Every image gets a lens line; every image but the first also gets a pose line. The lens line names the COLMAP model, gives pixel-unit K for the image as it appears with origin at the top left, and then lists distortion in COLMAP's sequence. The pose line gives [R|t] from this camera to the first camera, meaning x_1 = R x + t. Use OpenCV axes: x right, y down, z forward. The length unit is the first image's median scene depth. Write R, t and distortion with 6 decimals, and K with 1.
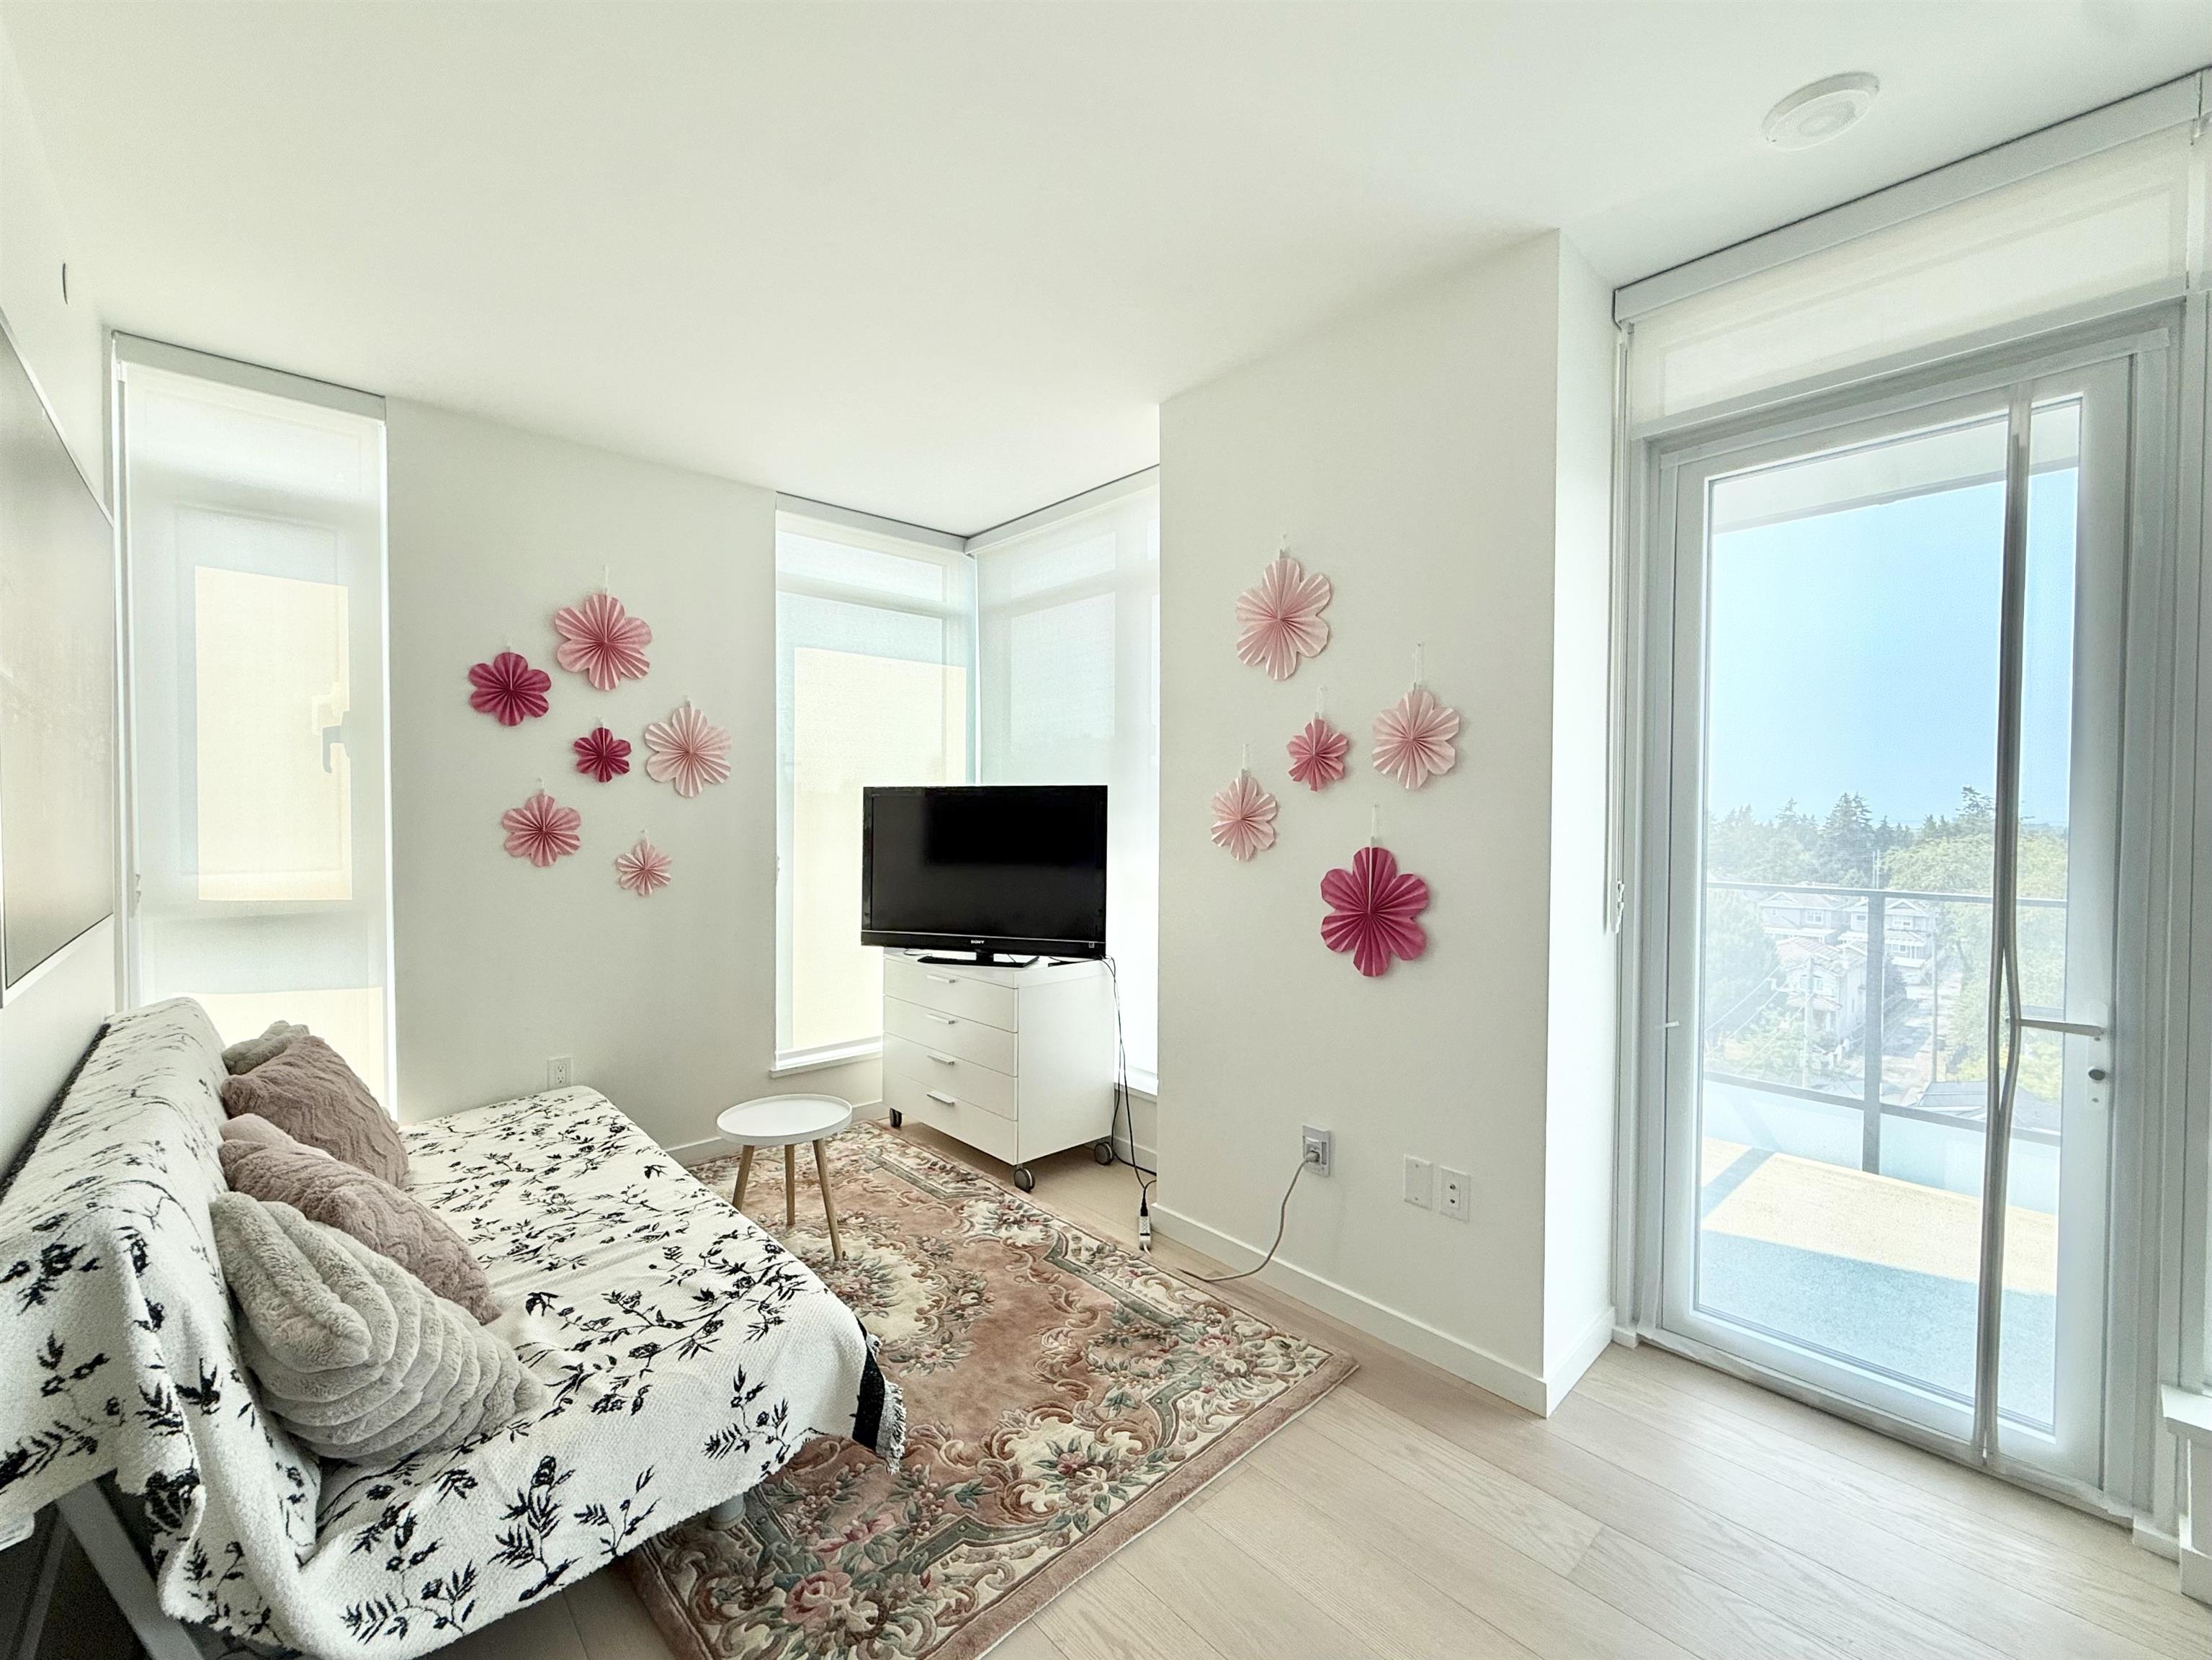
lens RADIAL K [[917.8, 0, 1103.2], [0, 917.8, 831.7], [0, 0, 1]] dist [0.000544, -0.000062]
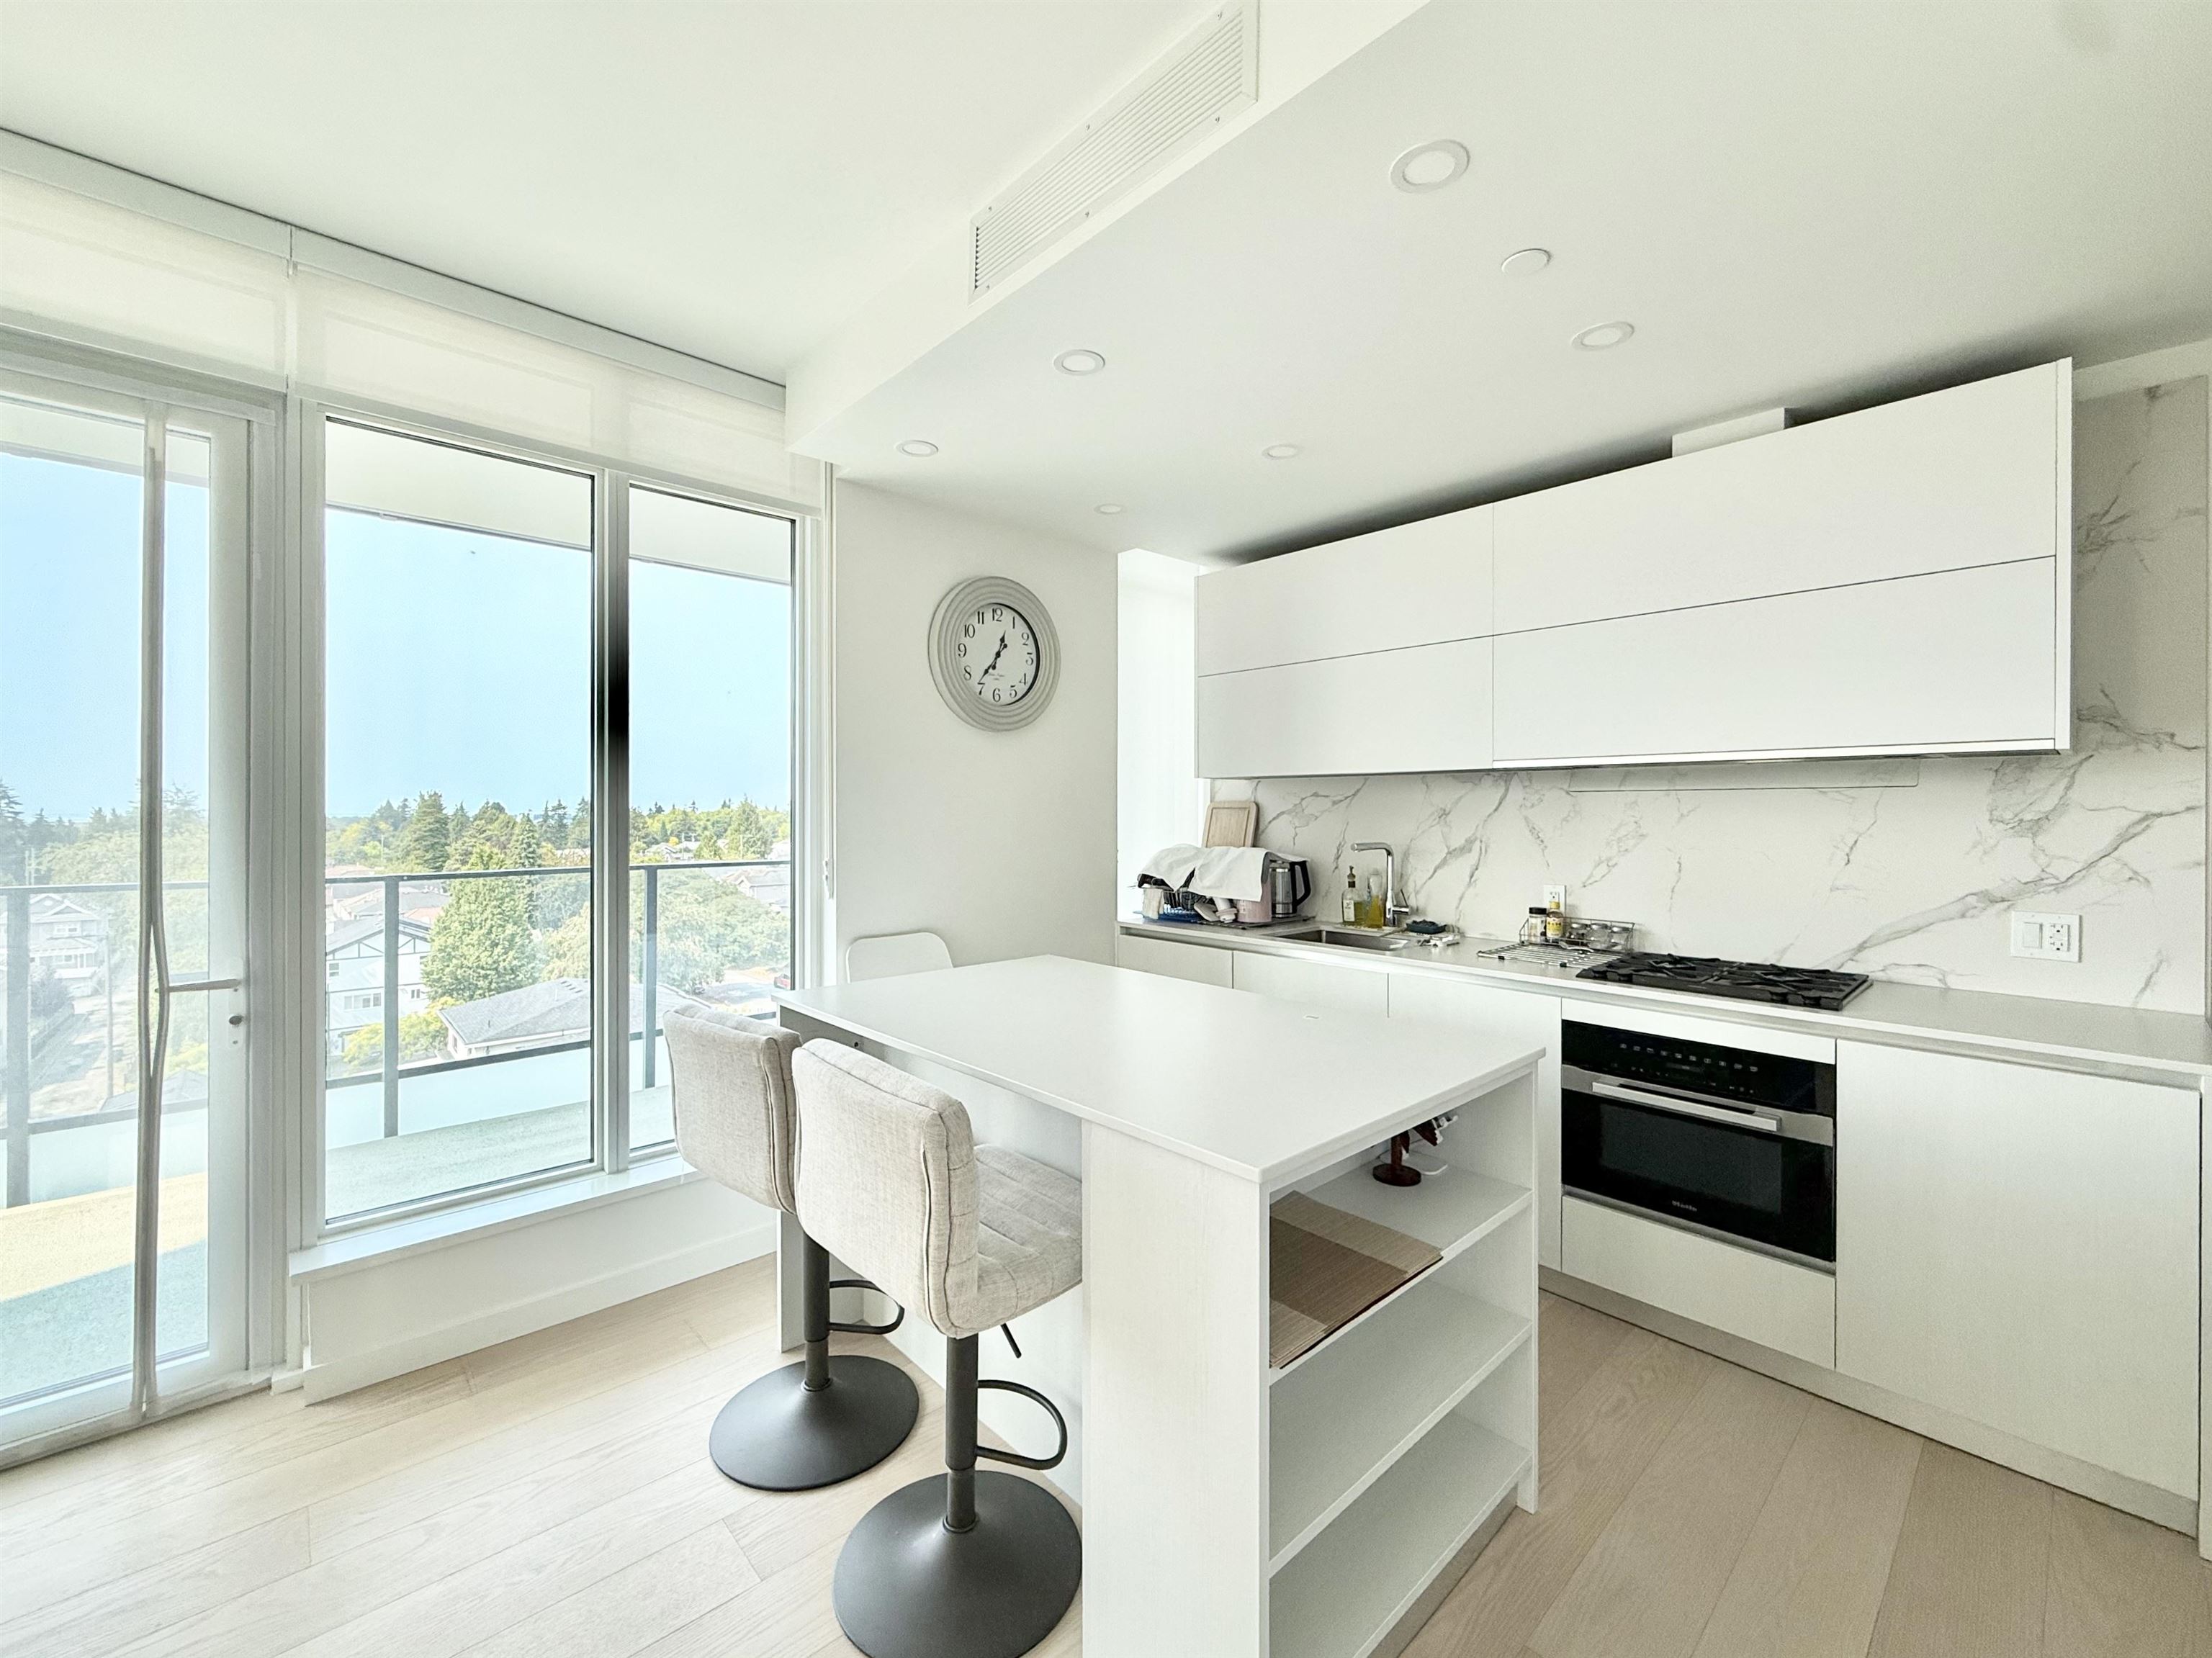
lens RADIAL K [[911.4, 0, 1102.4], [0, 911.4, 812.8], [0, 0, 1]] dist [0.000725, 0.000123]
pose [[0.005082, -0.005448, 0.999972, -0.056558], [0.018099, 0.999822, 0.005355, 0.009206], [-0.999823, 0.018071, 0.005180, -0.086732]]
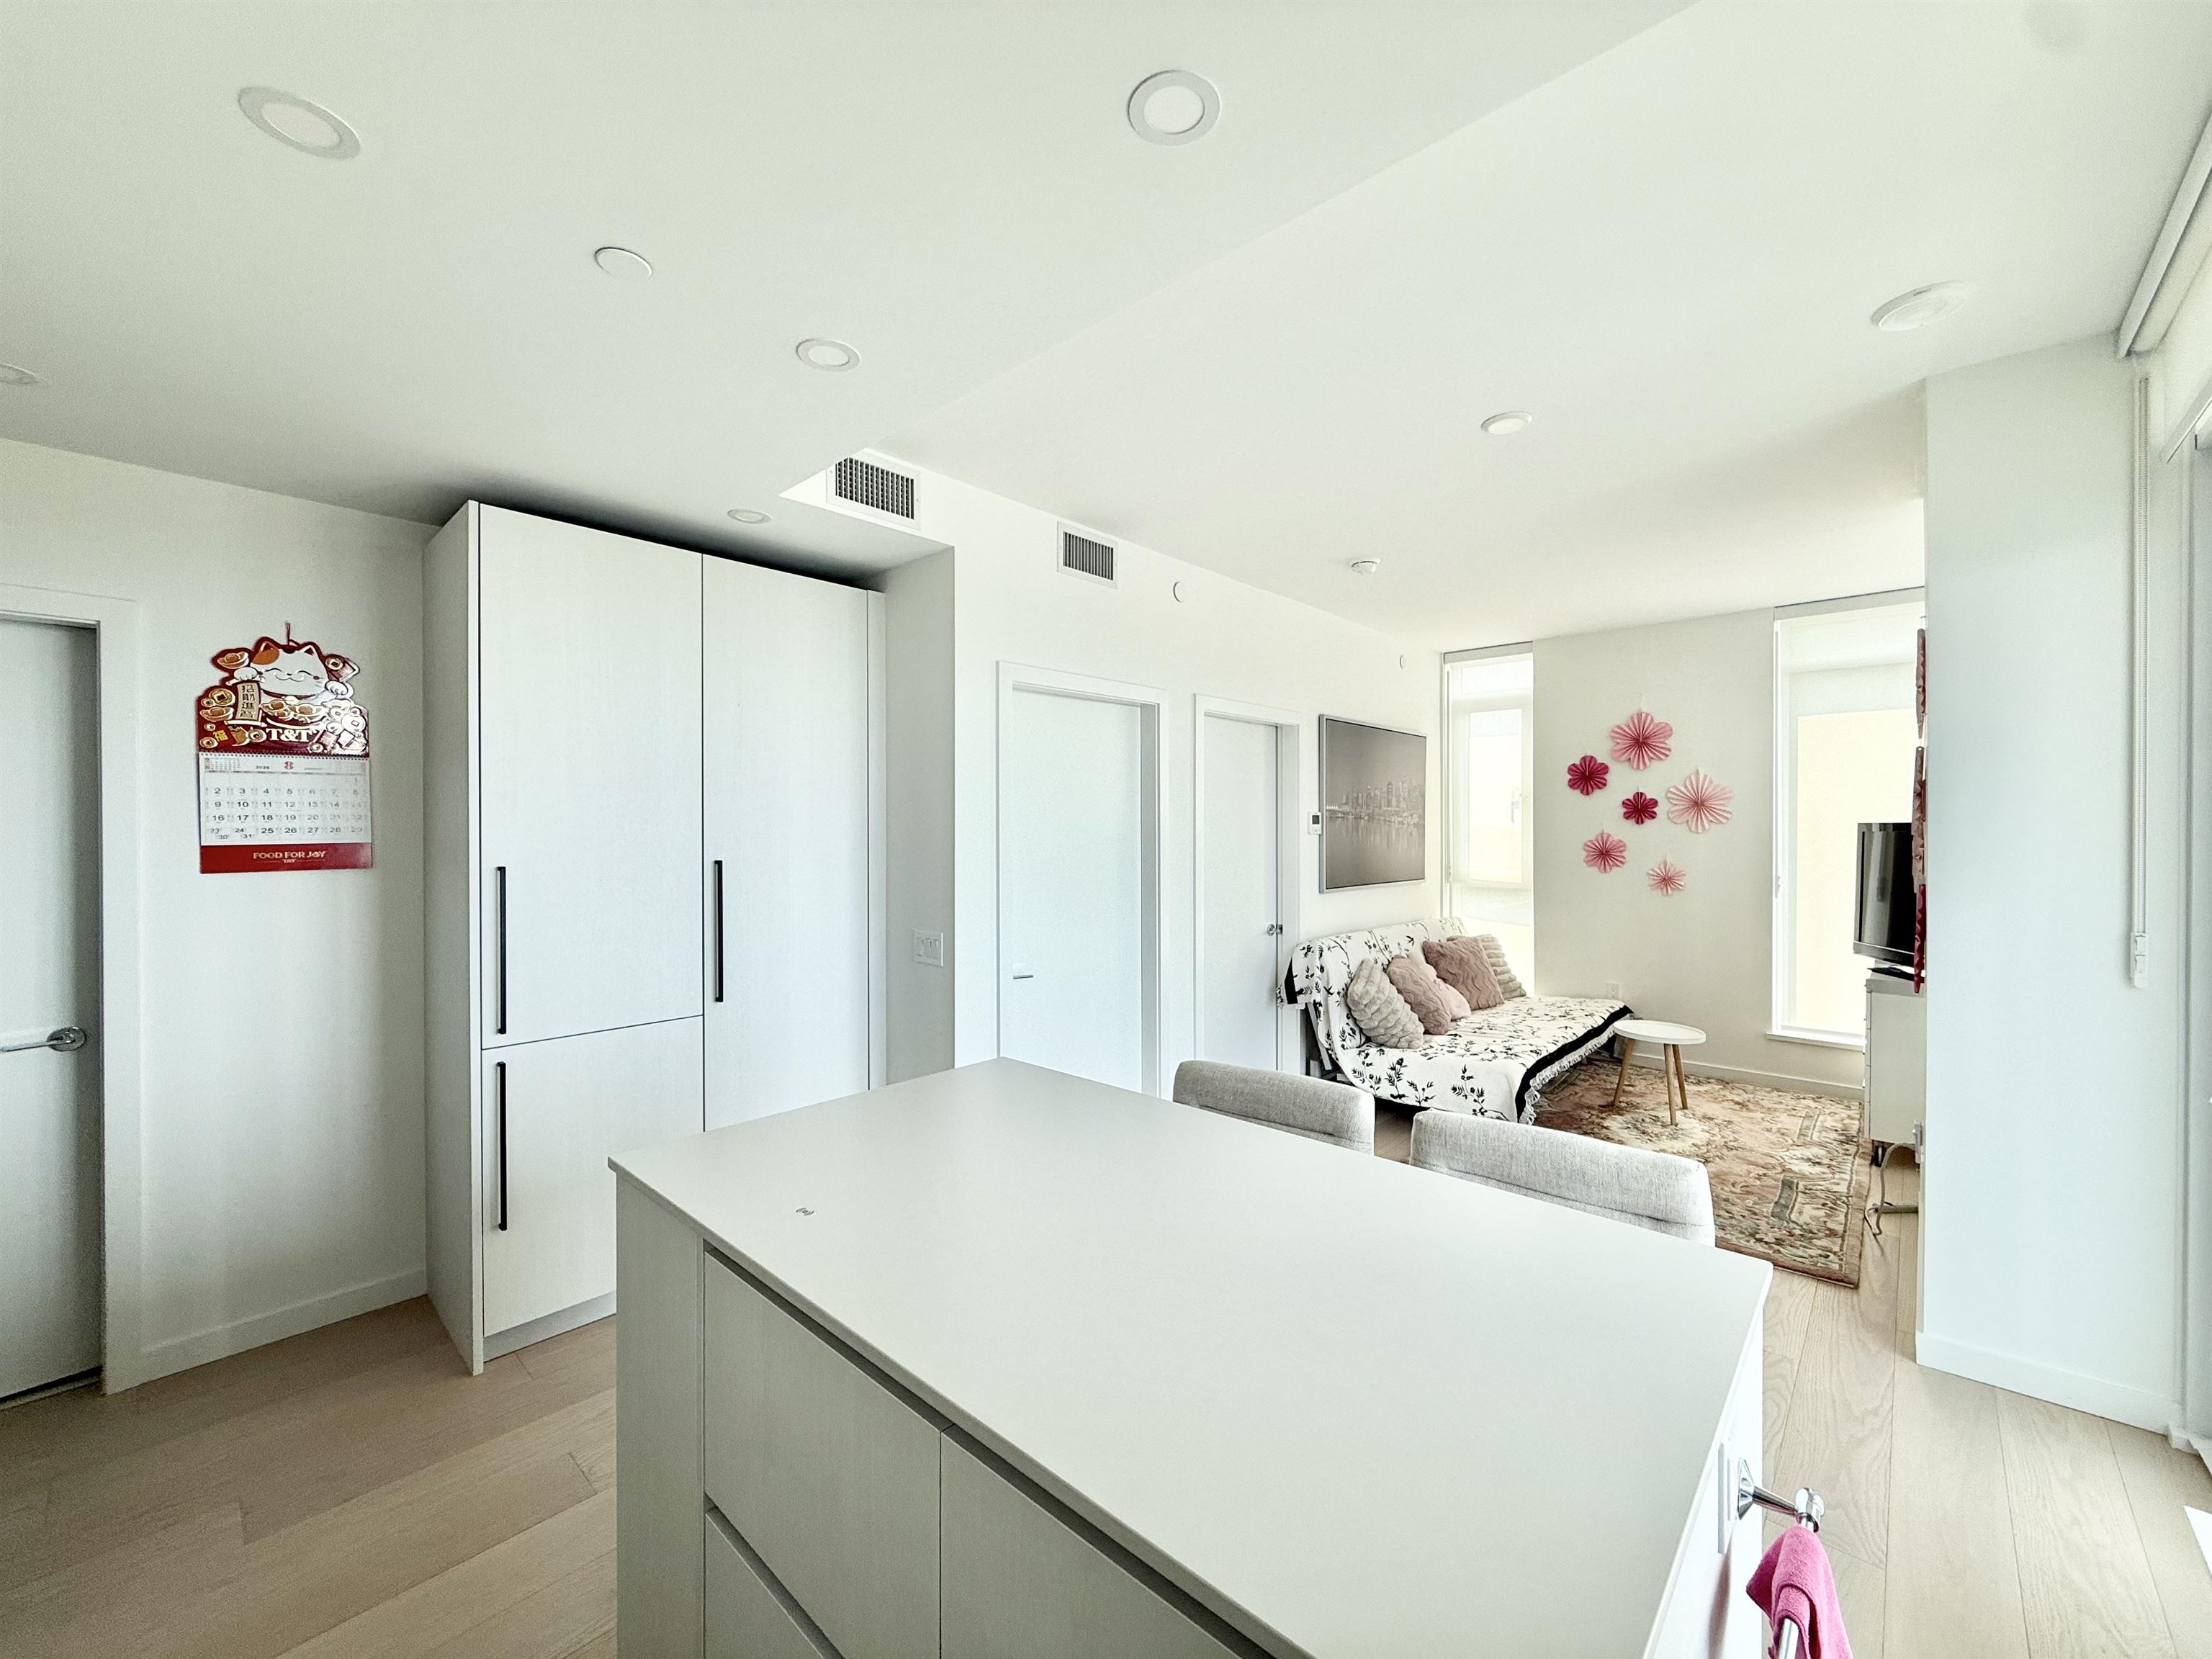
lens RADIAL K [[879.2, 0, 1102.9], [0, 879.2, 830.9], [0, 0, 1]] dist [0.000610, 0.000448]
pose [[0.078410, -0.000850, -0.996921, 1.290825], [-0.018132, 0.999833, -0.002278, -0.027246], [0.996756, 0.018255, 0.078381, -0.133750]]
